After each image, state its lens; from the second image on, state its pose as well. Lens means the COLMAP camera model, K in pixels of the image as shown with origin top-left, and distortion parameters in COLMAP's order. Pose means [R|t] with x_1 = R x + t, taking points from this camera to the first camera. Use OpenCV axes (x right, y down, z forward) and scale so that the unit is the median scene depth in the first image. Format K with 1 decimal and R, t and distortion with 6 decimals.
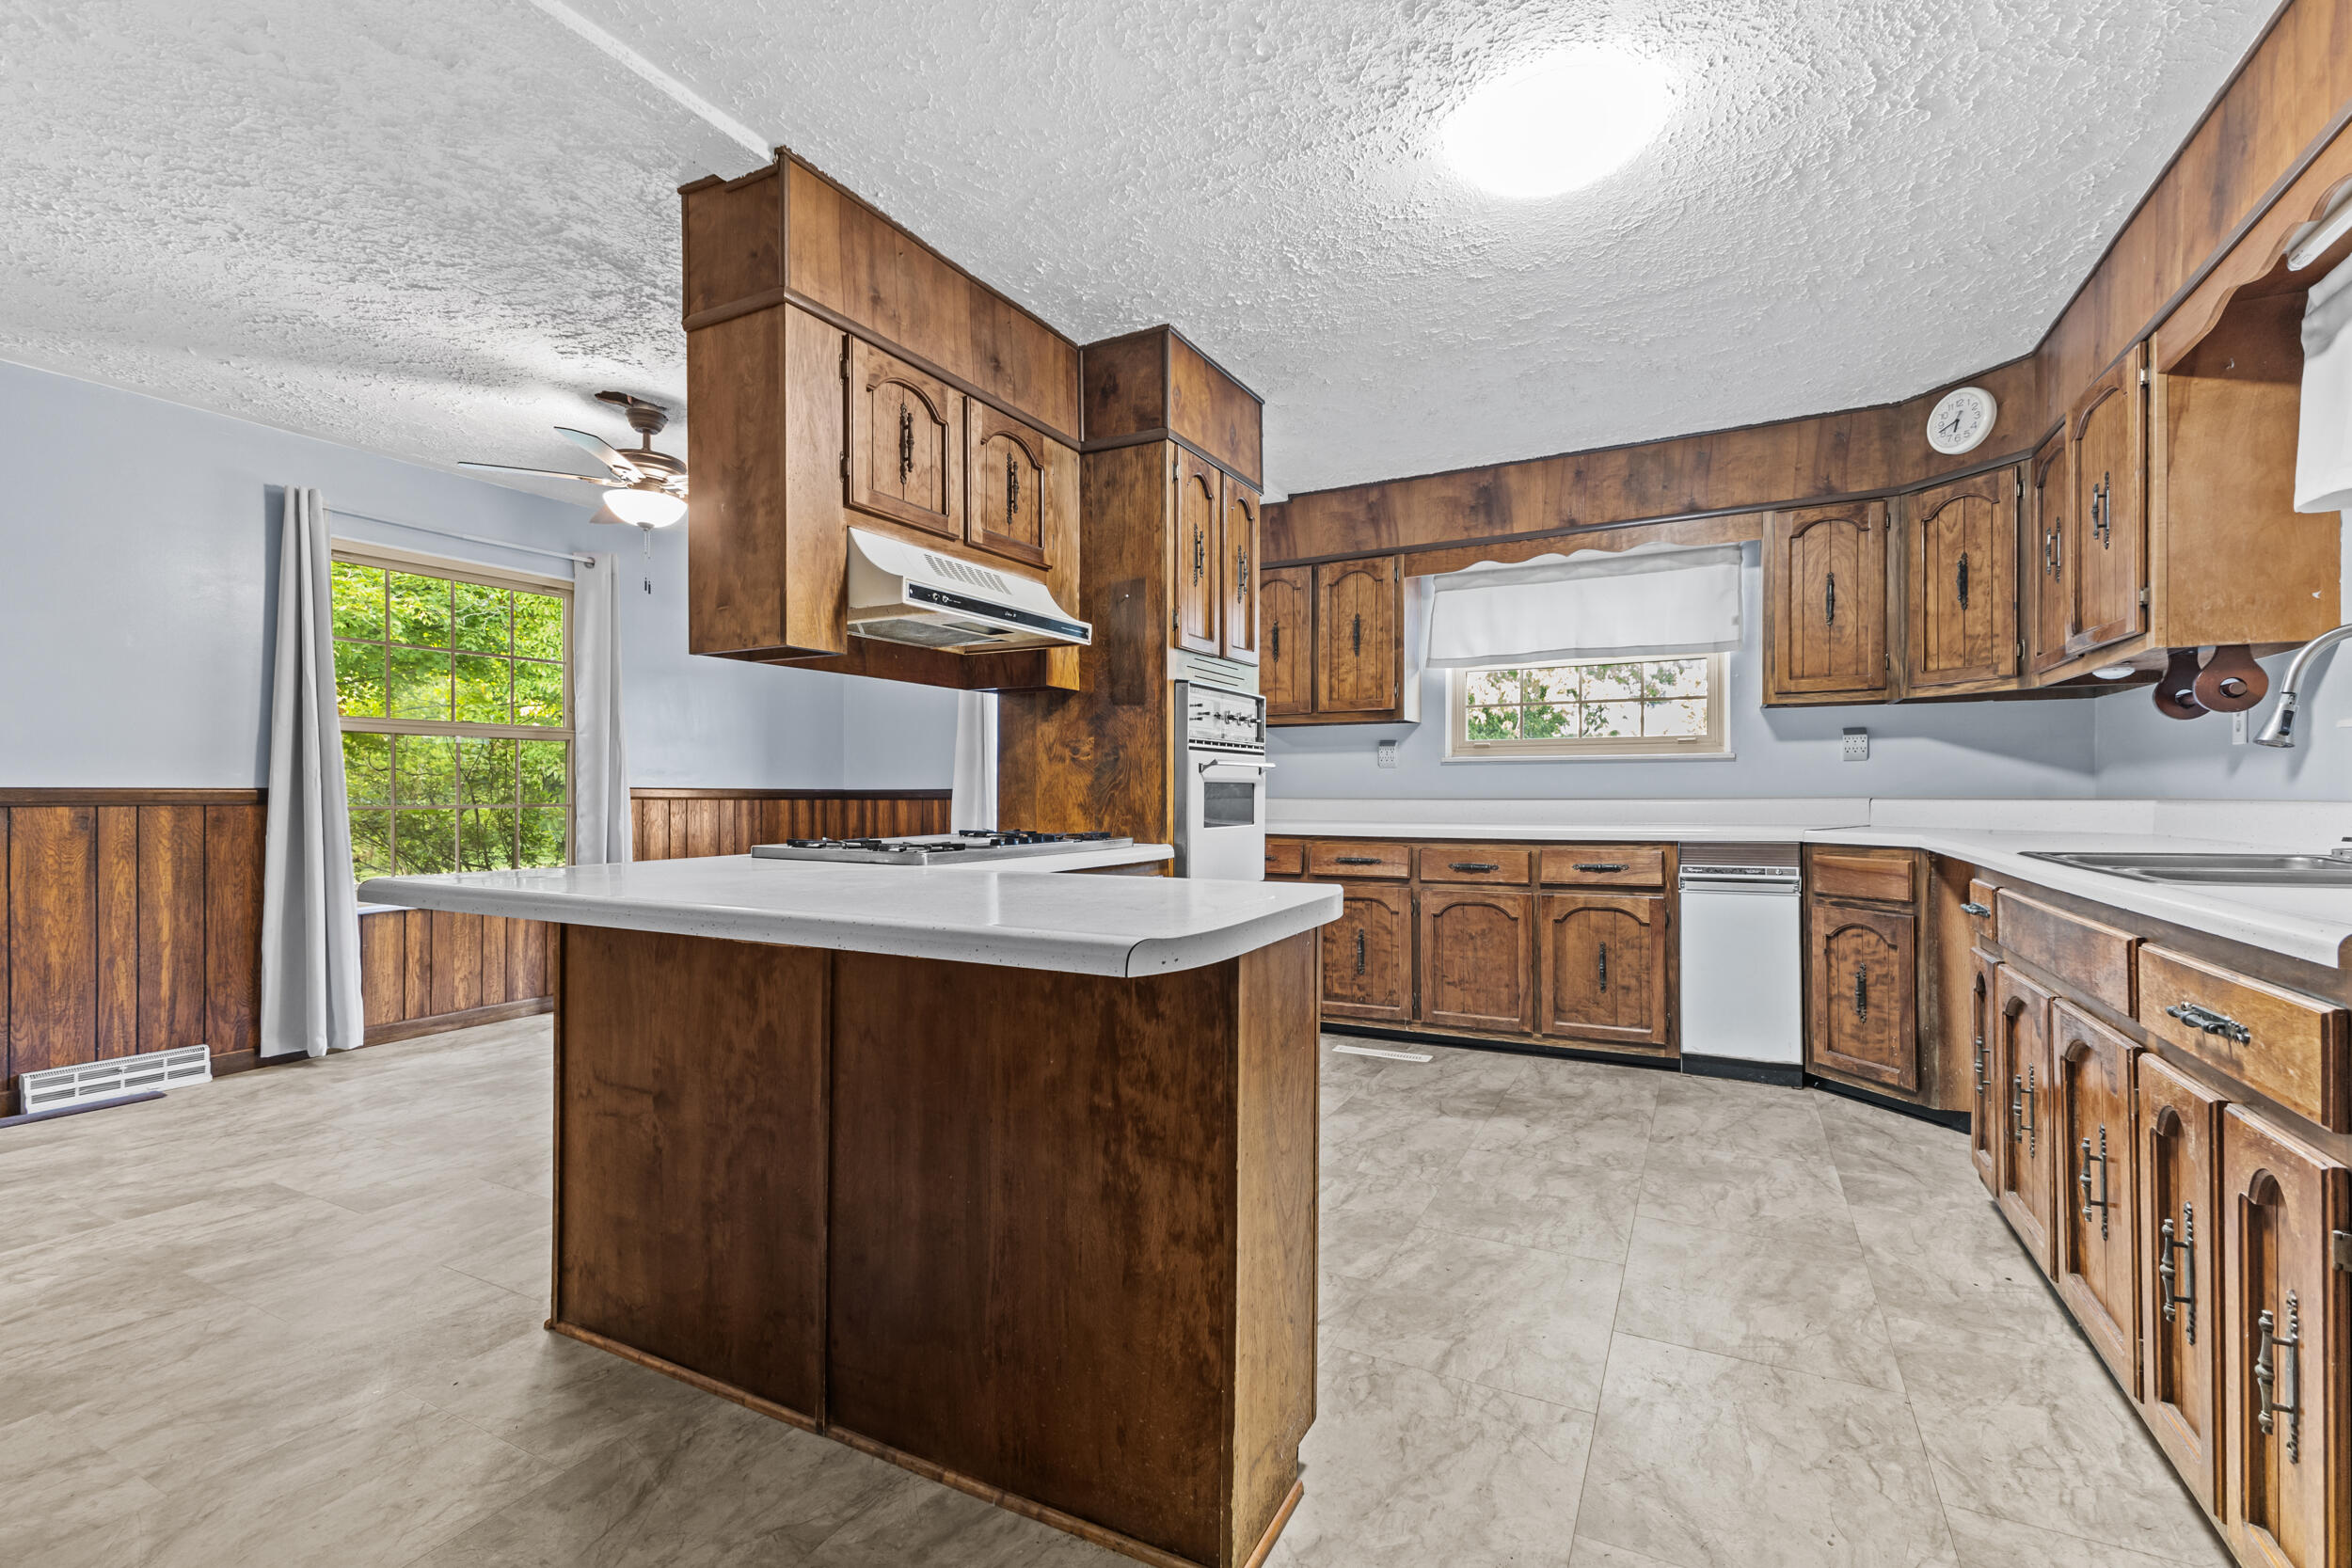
lens RADIAL K [[1036.7, 0, 1212.2], [0, 1036.7, 796.3], [0, 0, 1]] dist [0.003225, 0.000856]
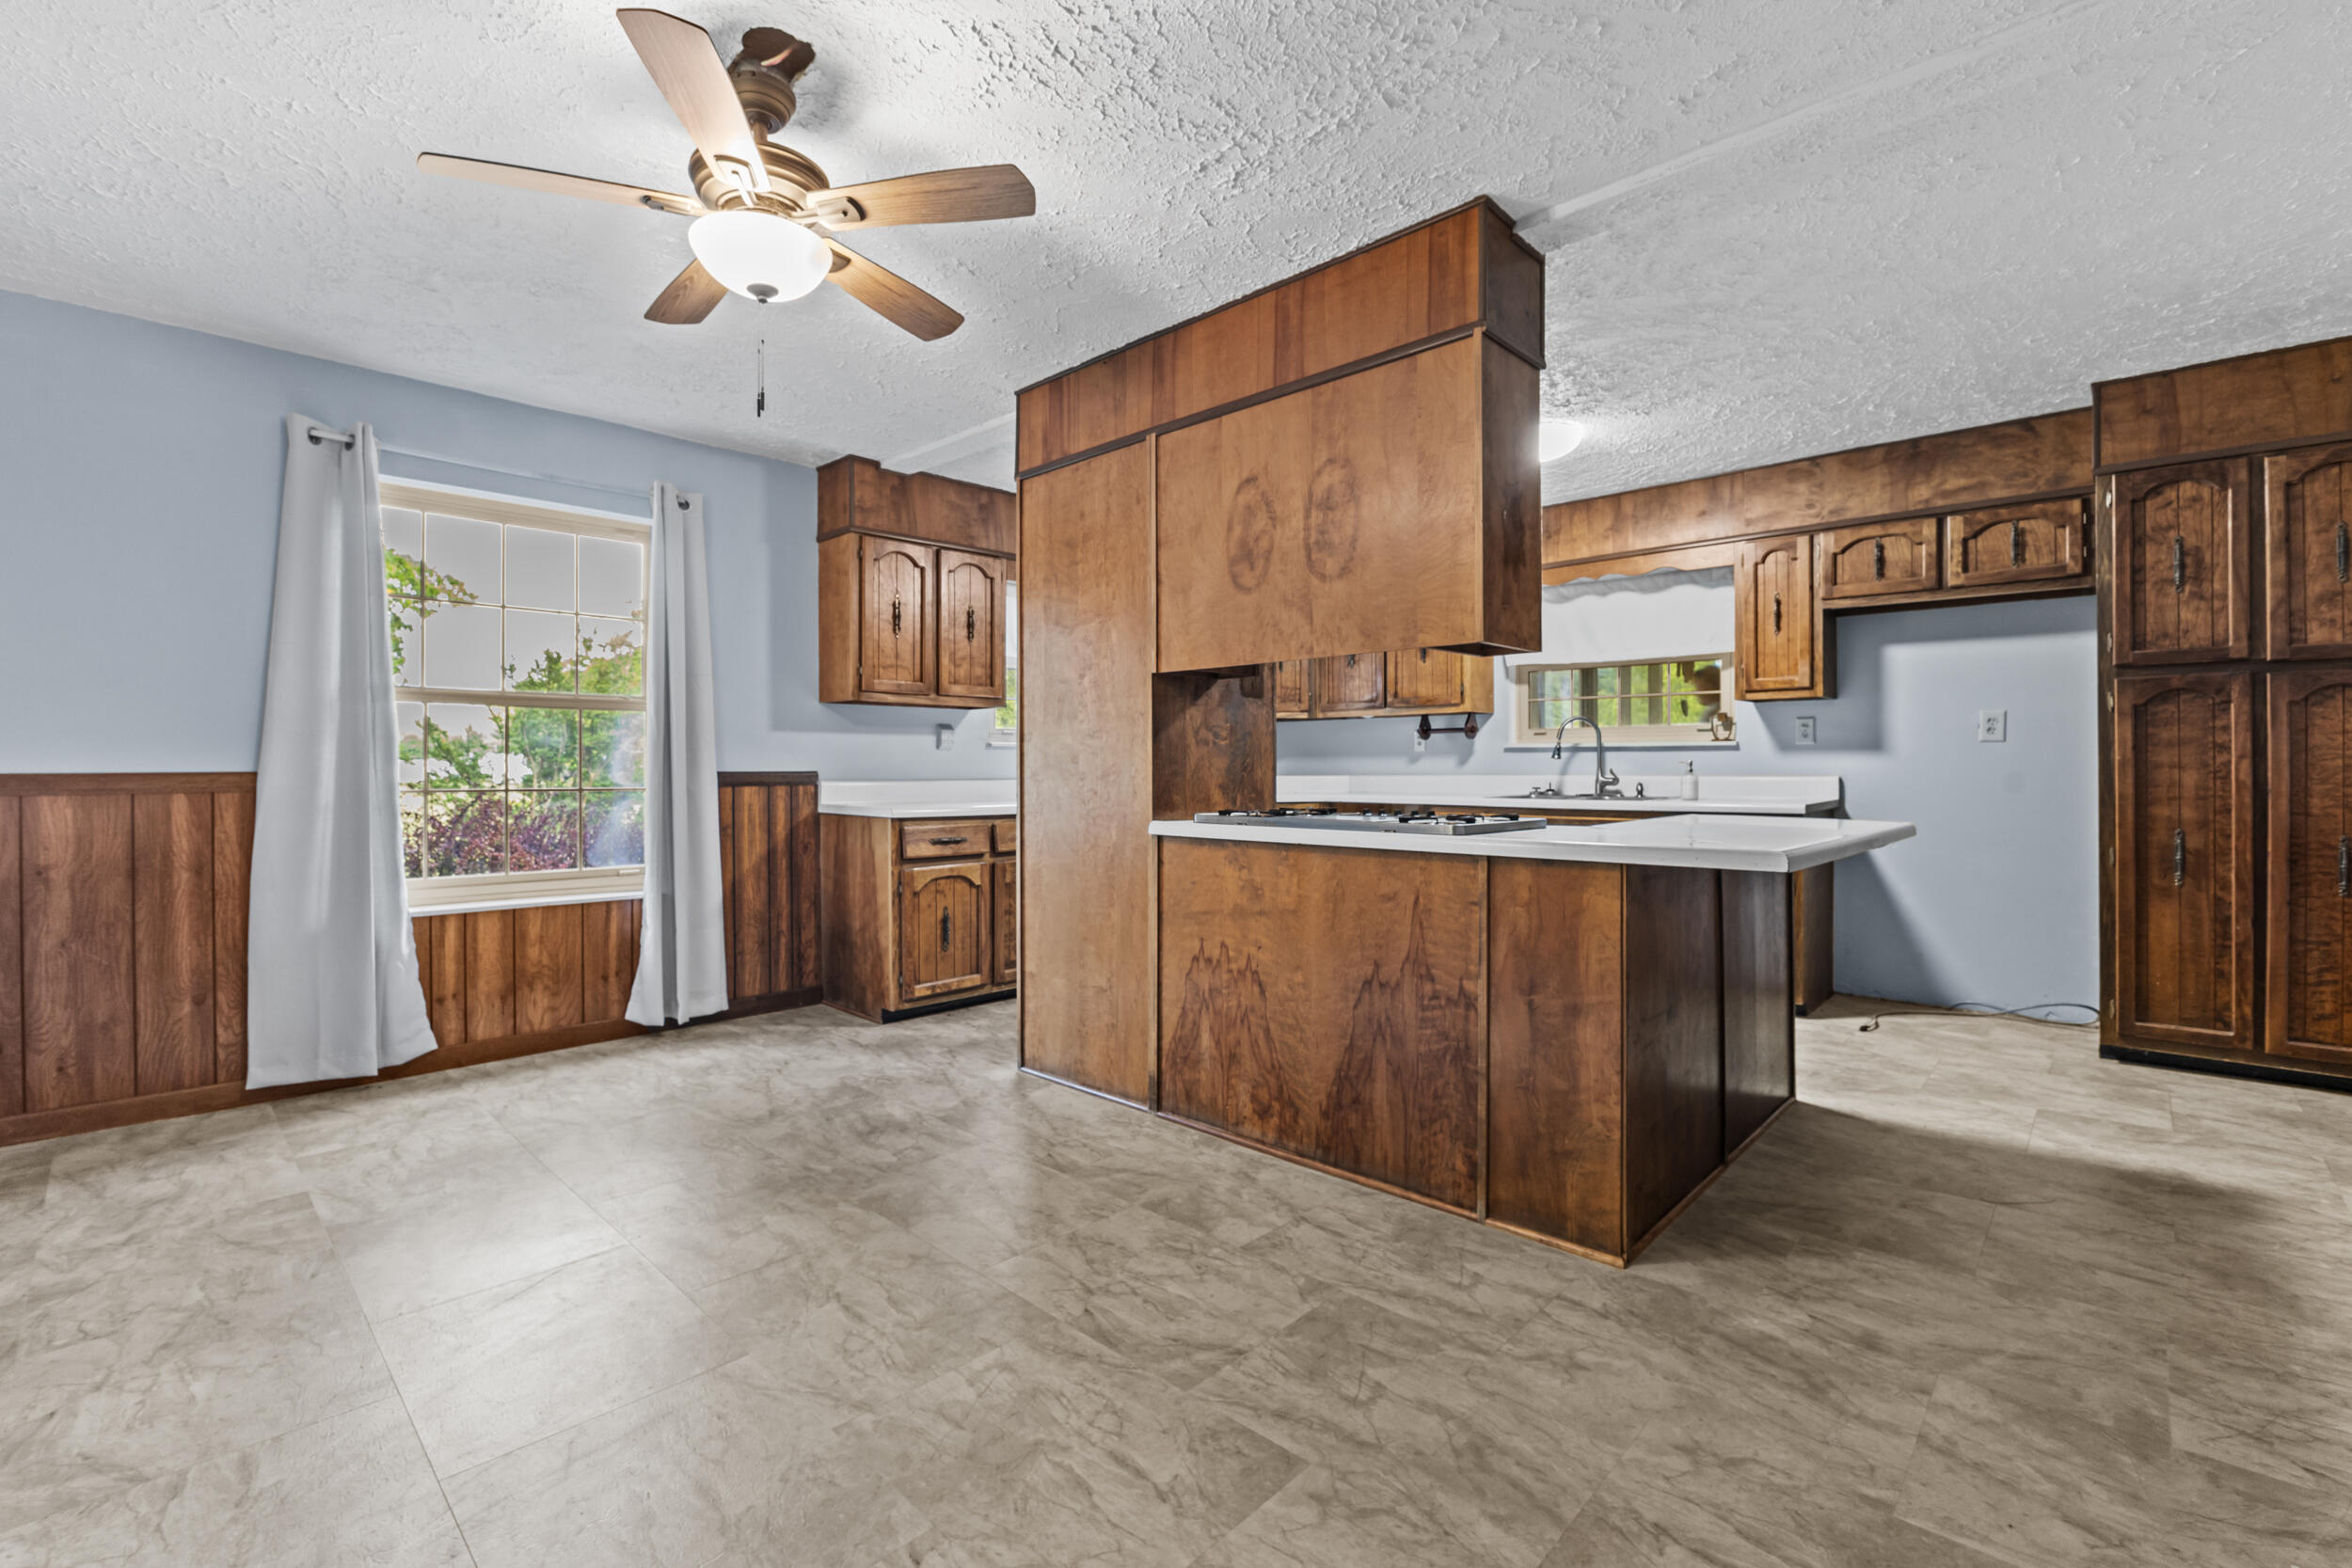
lens RADIAL K [[1036.7, 0, 1166.8], [0, 1036.7, 769.1], [0, 0, 1]] dist [0.003225, 0.000856]
pose [[0.280183, 0.001856, 0.959945, -1.047313], [0.008568, 0.999953, -0.004434, -0.004026], [-0.959908, 0.009467, 0.280154, 0.663921]]
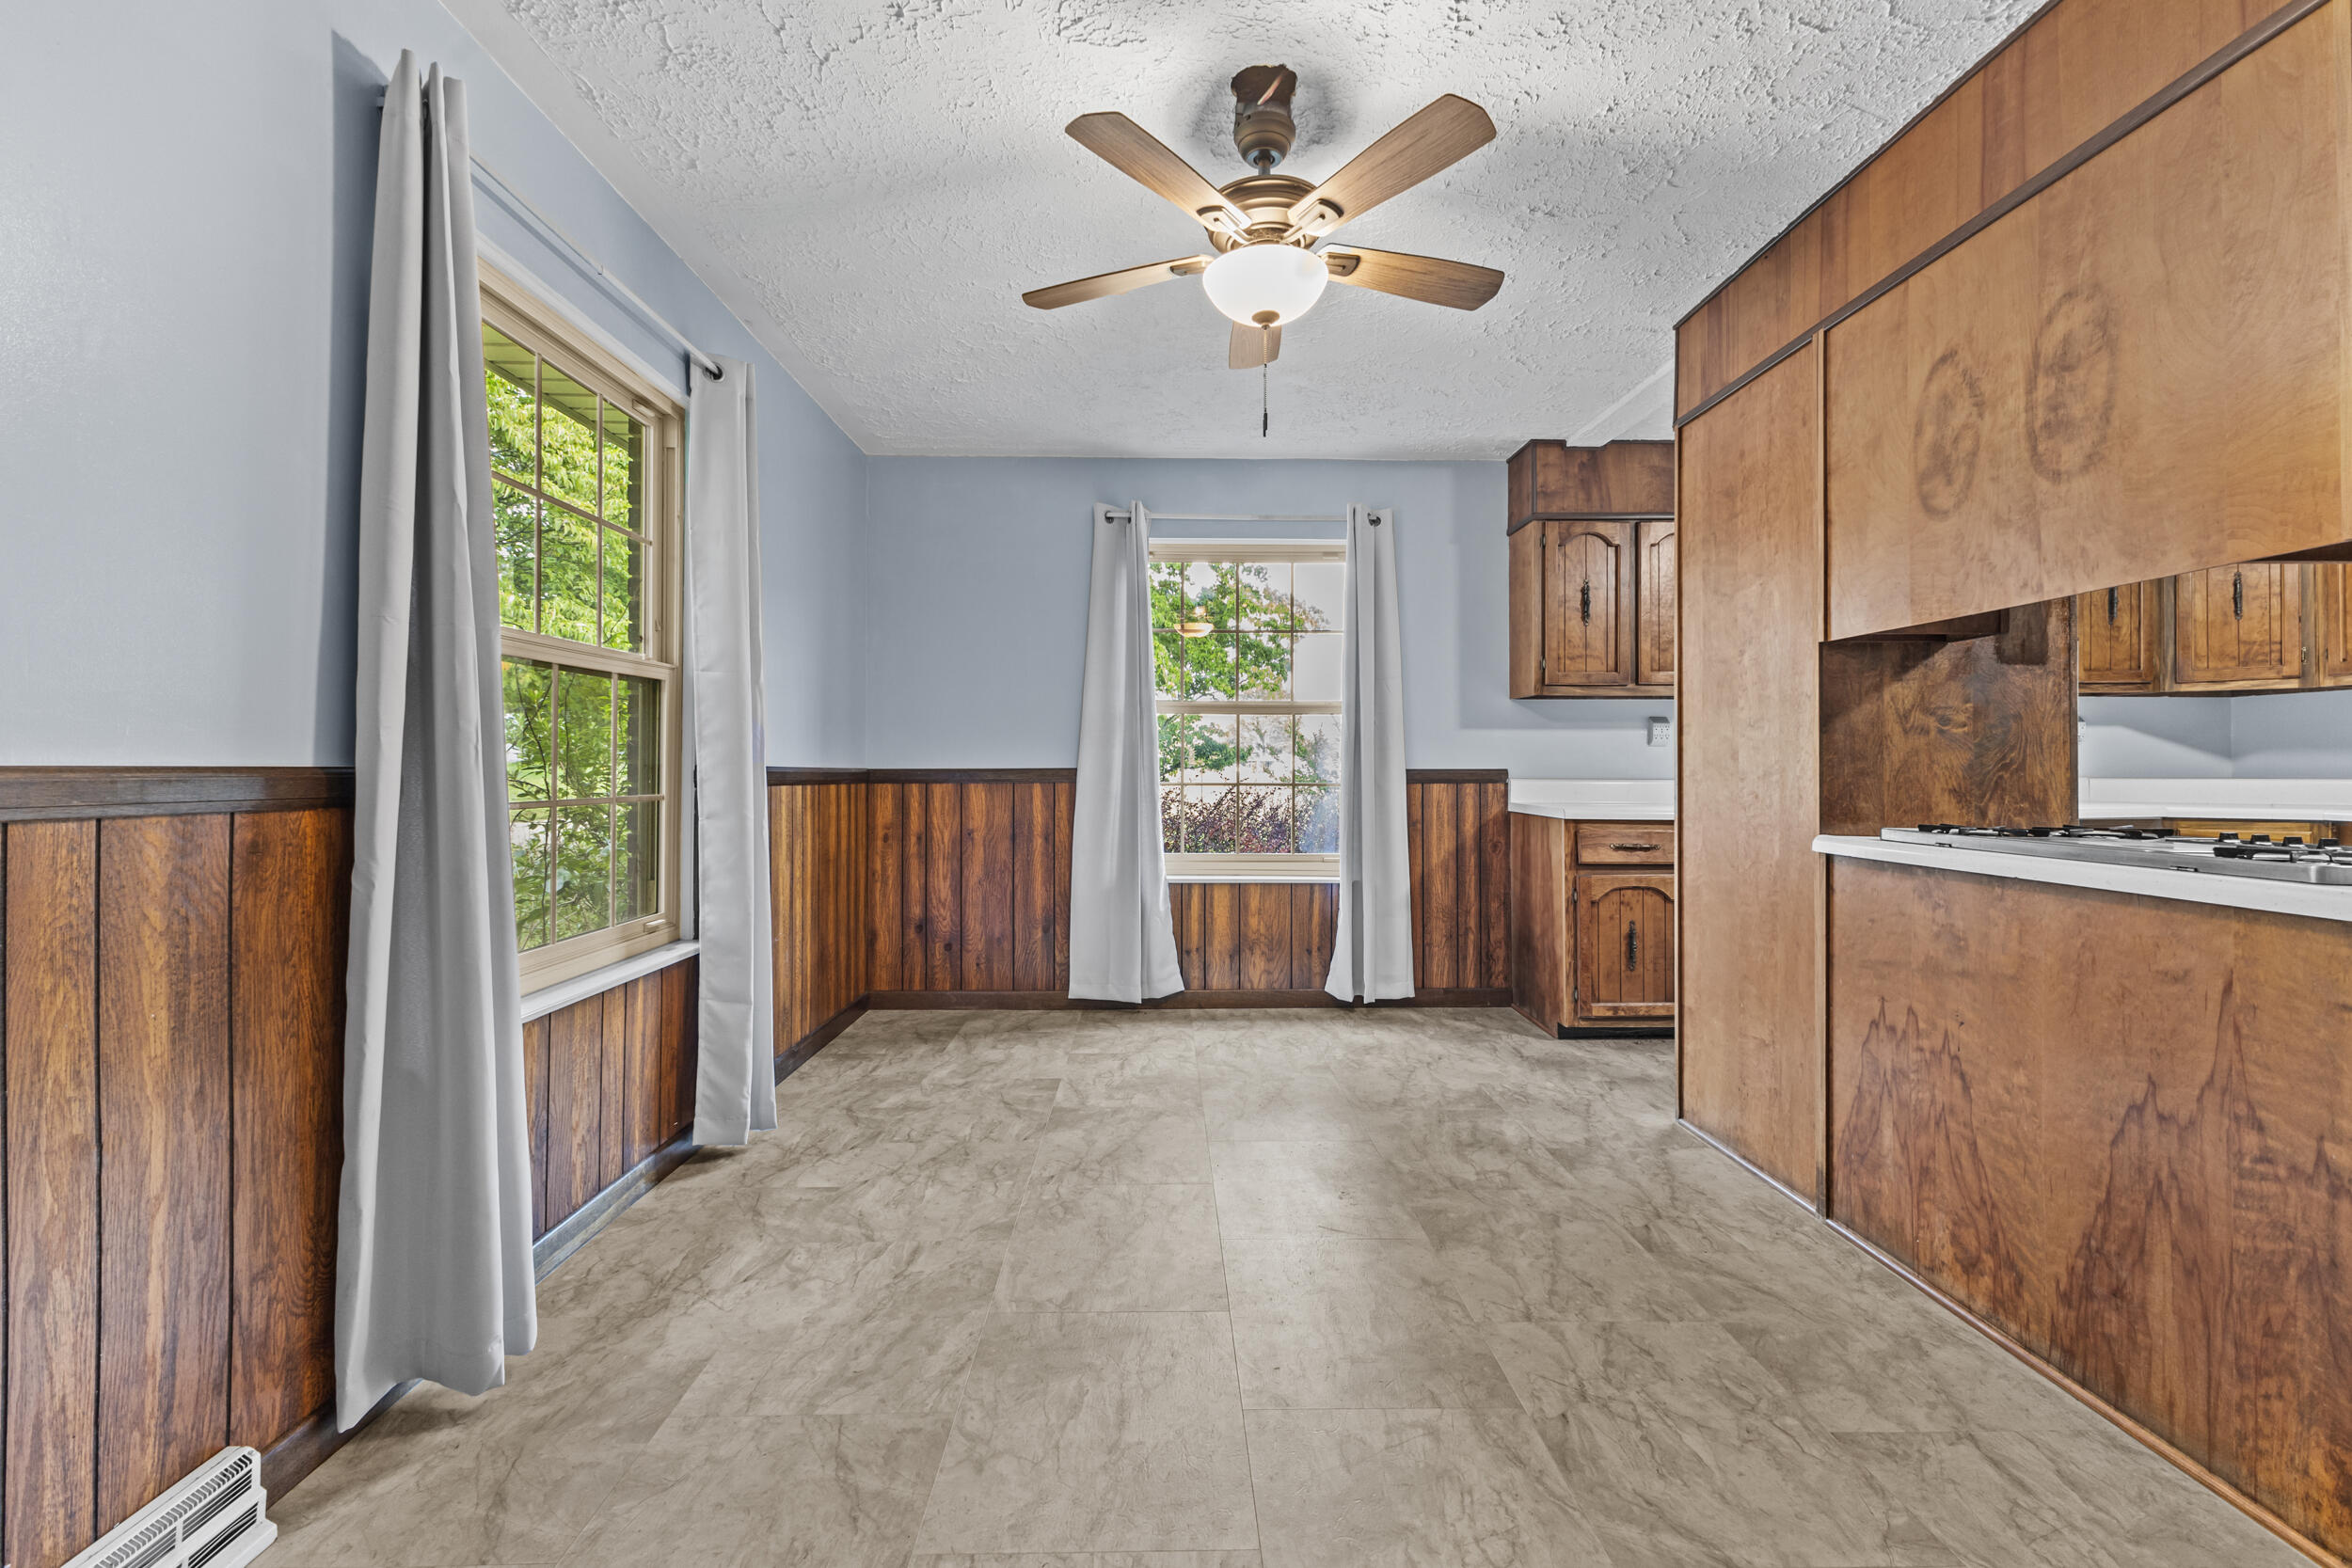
lens RADIAL K [[1036.7, 0, 1175.4], [0, 1036.7, 760.5], [0, 0, 1]] dist [0.003225, 0.000856]
pose [[0.876558, 0.004765, 0.481272, -0.894885], [0.002569, 0.999890, -0.014579, -0.003633], [-0.481289, 0.014016, 0.876450, 0.530041]]
